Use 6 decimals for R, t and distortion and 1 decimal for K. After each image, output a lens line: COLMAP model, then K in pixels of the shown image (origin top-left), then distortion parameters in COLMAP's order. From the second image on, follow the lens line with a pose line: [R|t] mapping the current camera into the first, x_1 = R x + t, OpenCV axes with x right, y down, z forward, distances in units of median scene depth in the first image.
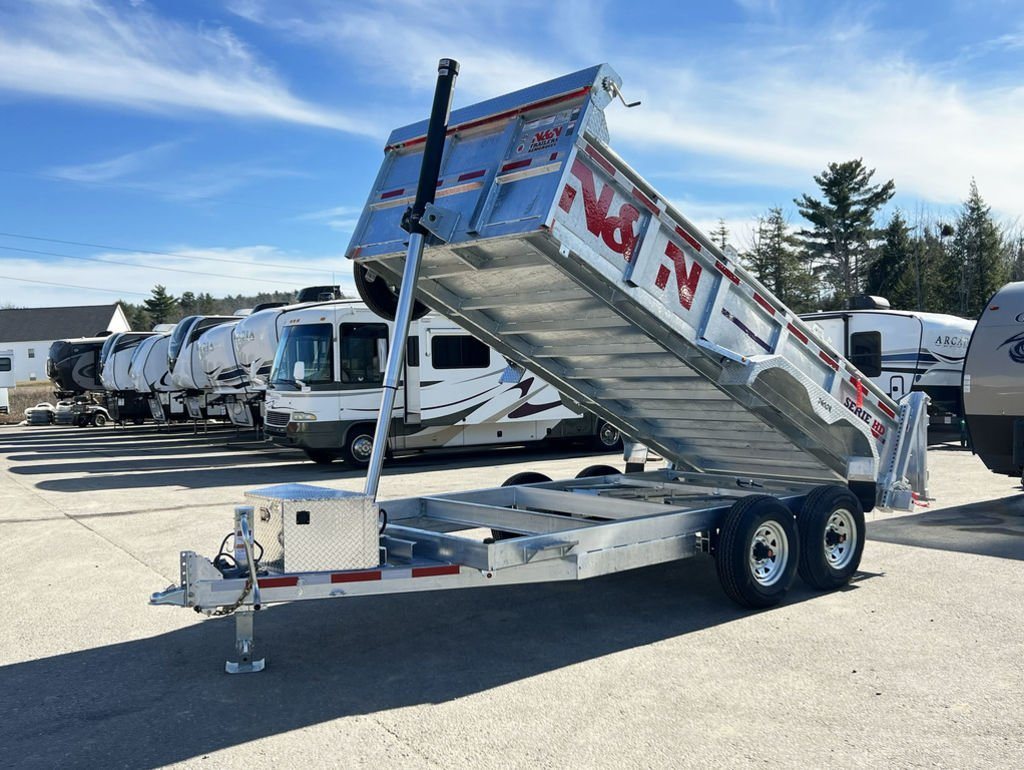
lens RADIAL K [[1020.2, 0, 514.4], [0, 1020.2, 385.5], [0, 0, 1]] dist [0.010152, 0.006599]
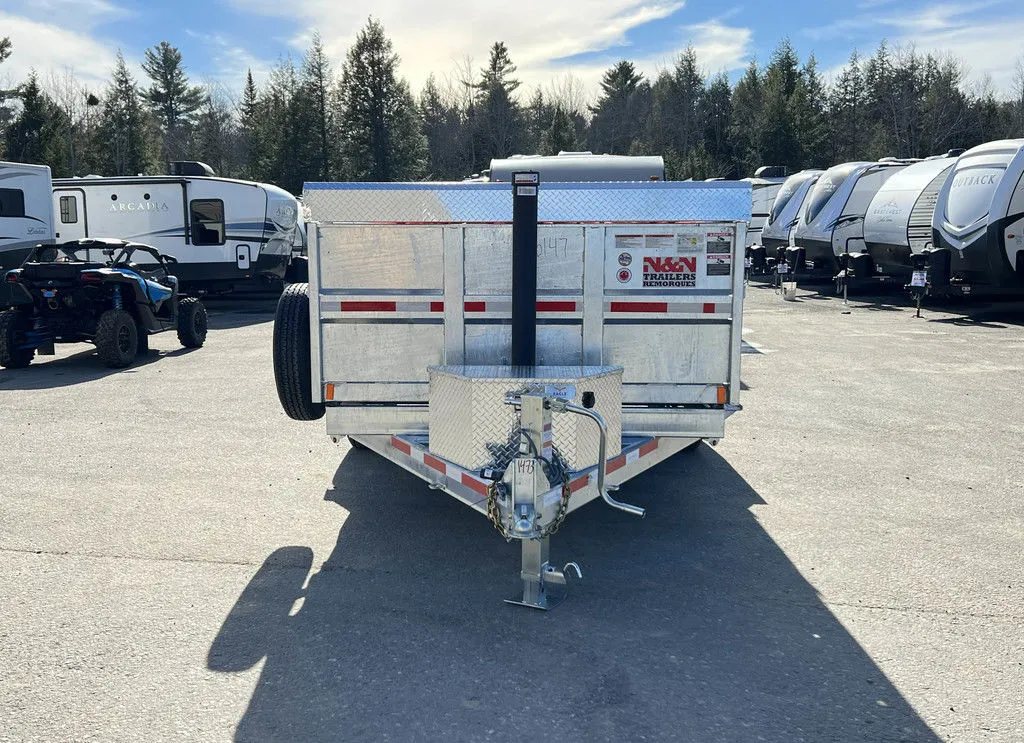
lens RADIAL K [[1003.3, 0, 480.2], [0, 1003.3, 373.1], [0, 0, 1]] dist [0.105850, -0.204563]
pose [[0.693942, -0.081844, 0.715364, -0.184796], [0.001084, 0.993637, 0.112629, 0.004665], [-0.720030, -0.077382, 0.689615, 0.117422]]
